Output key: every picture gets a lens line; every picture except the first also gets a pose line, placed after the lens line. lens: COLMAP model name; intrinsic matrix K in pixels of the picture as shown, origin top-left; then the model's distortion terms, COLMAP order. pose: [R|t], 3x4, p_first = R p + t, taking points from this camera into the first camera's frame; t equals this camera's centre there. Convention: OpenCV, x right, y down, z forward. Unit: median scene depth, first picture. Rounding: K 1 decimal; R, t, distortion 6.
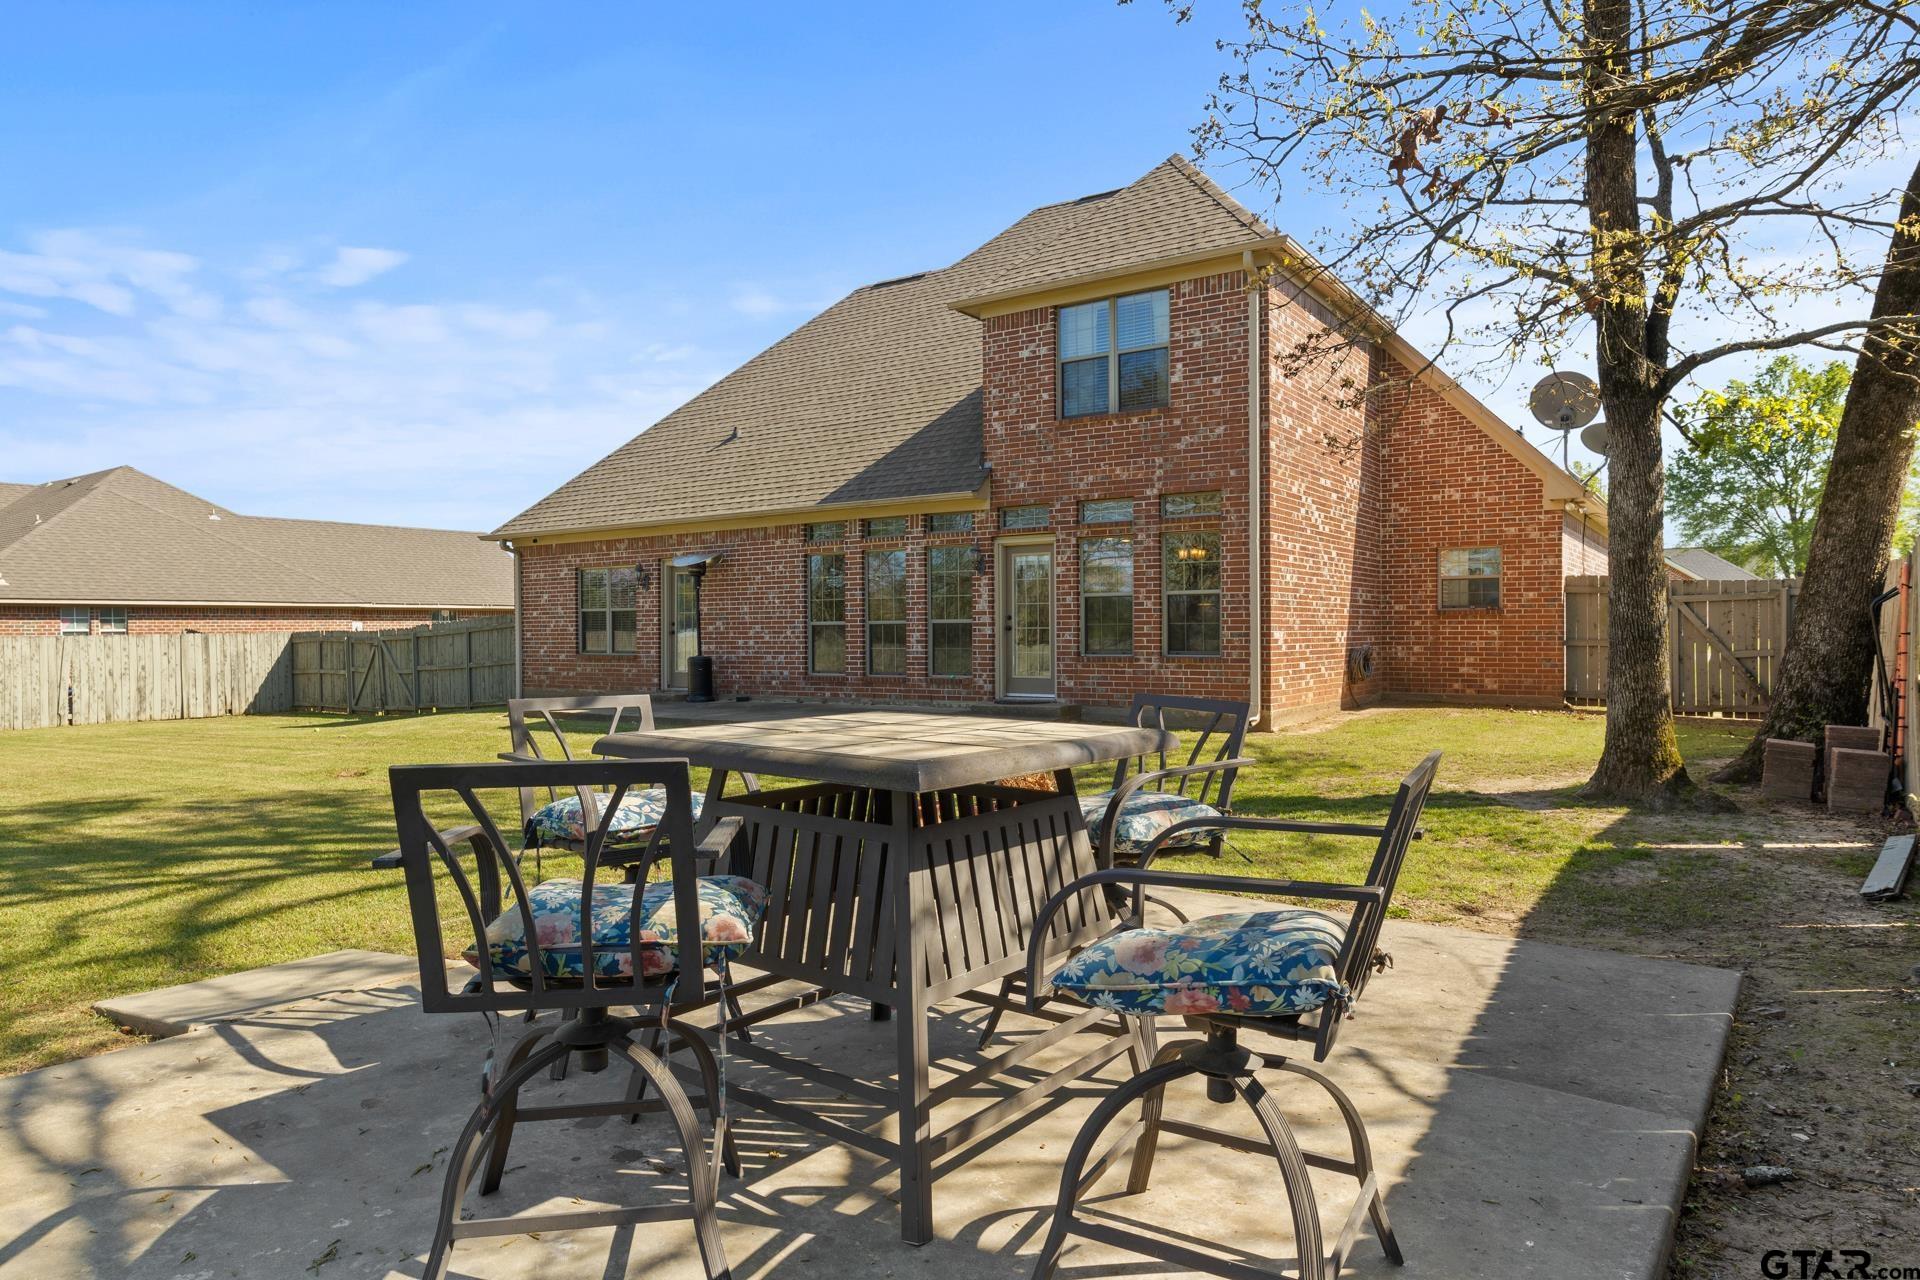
lens RADIAL K [[1193.4, 0, 961.5], [0, 1193.4, 646.9], [0, 0, 1]] dist [-0.004986, 0.003844]
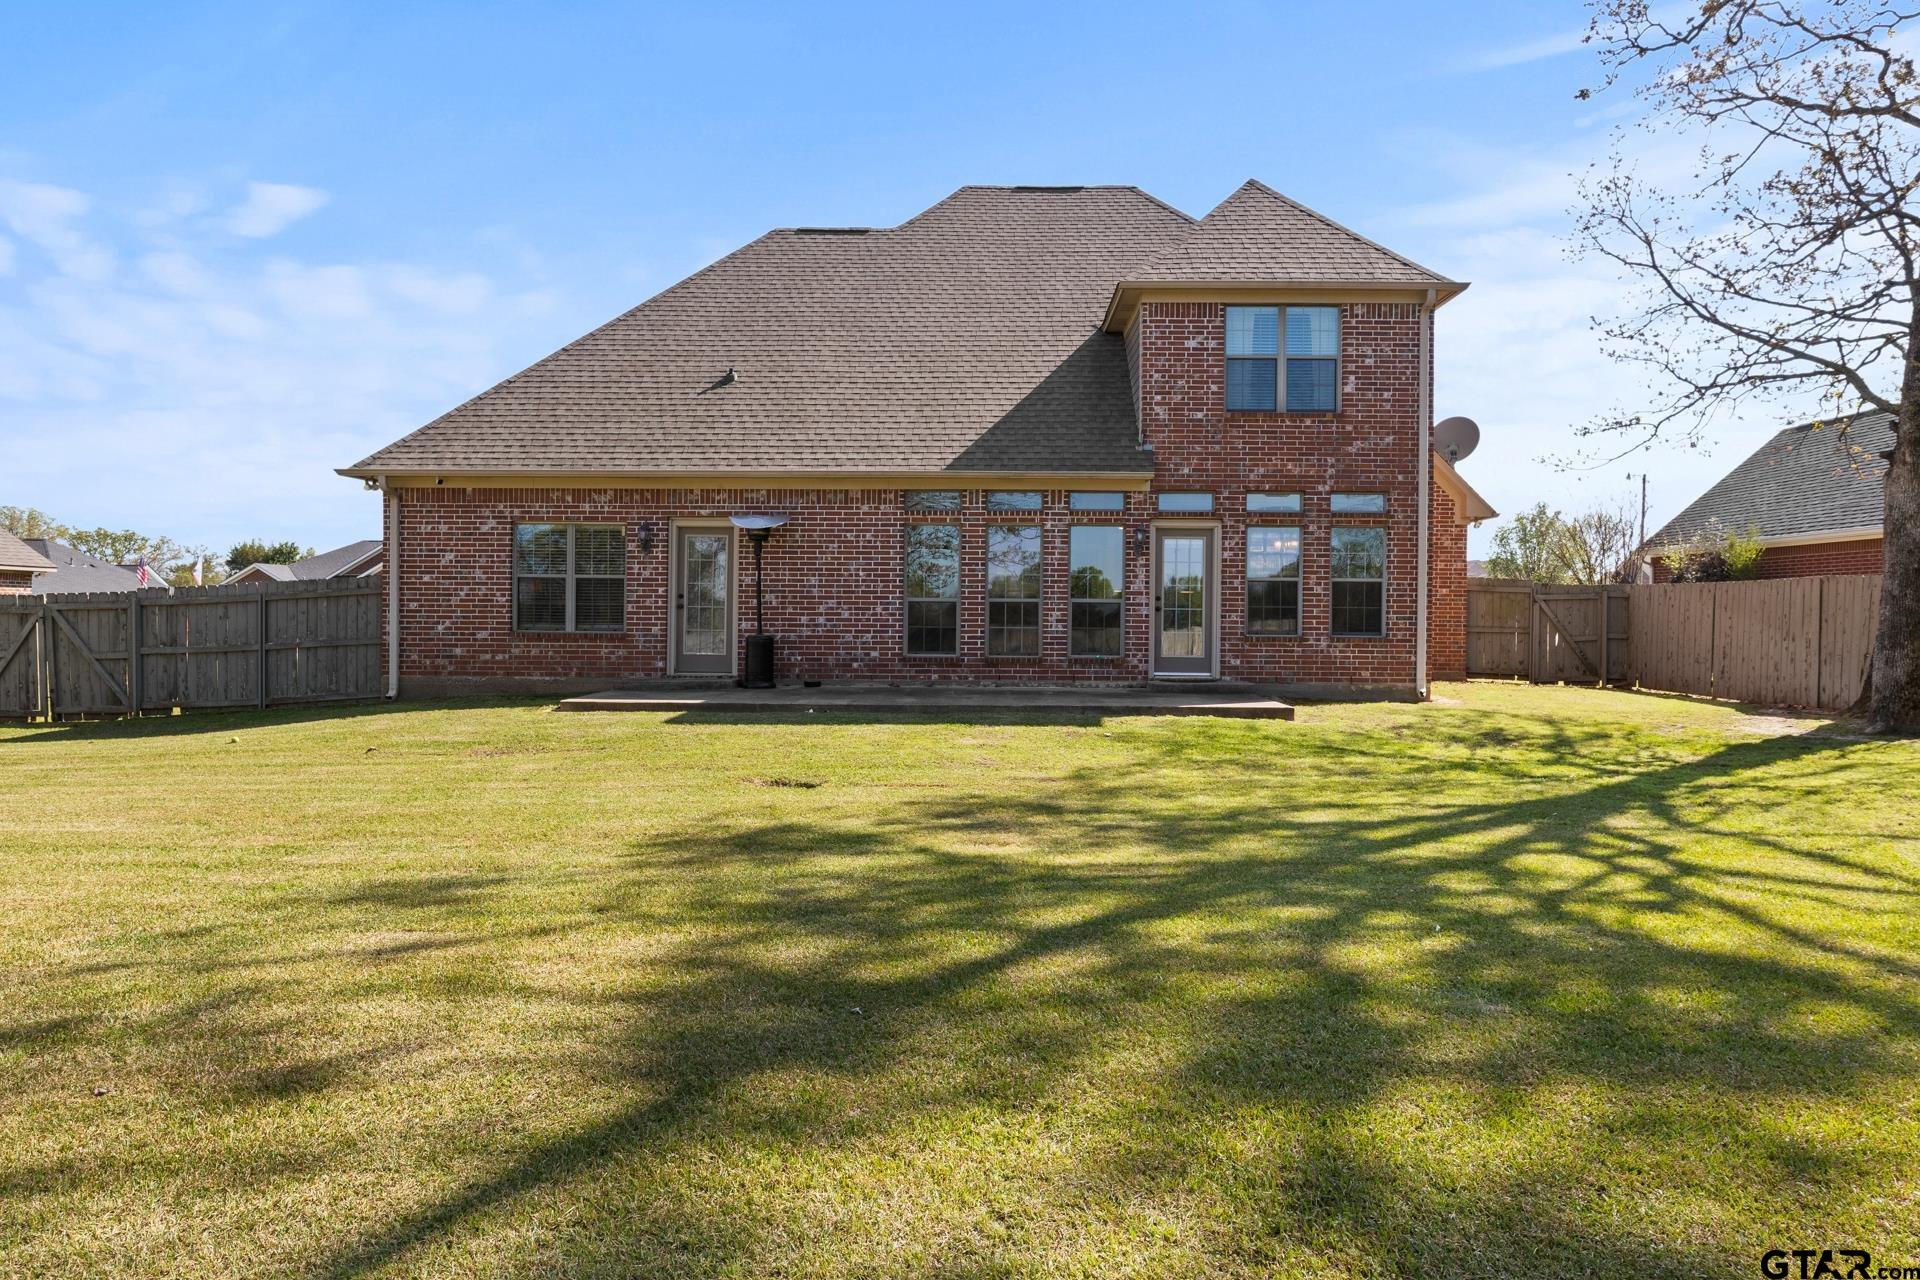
lens RADIAL K [[1193.4, 0, 960.1], [0, 1193.4, 642.0], [0, 0, 1]] dist [-0.004986, 0.003844]
pose [[0.826414, 0.004864, 0.563042, -0.674302], [-0.006891, 0.999975, 0.001476, 0.012368], [-0.563021, -0.005099, 0.826427, 0.249189]]
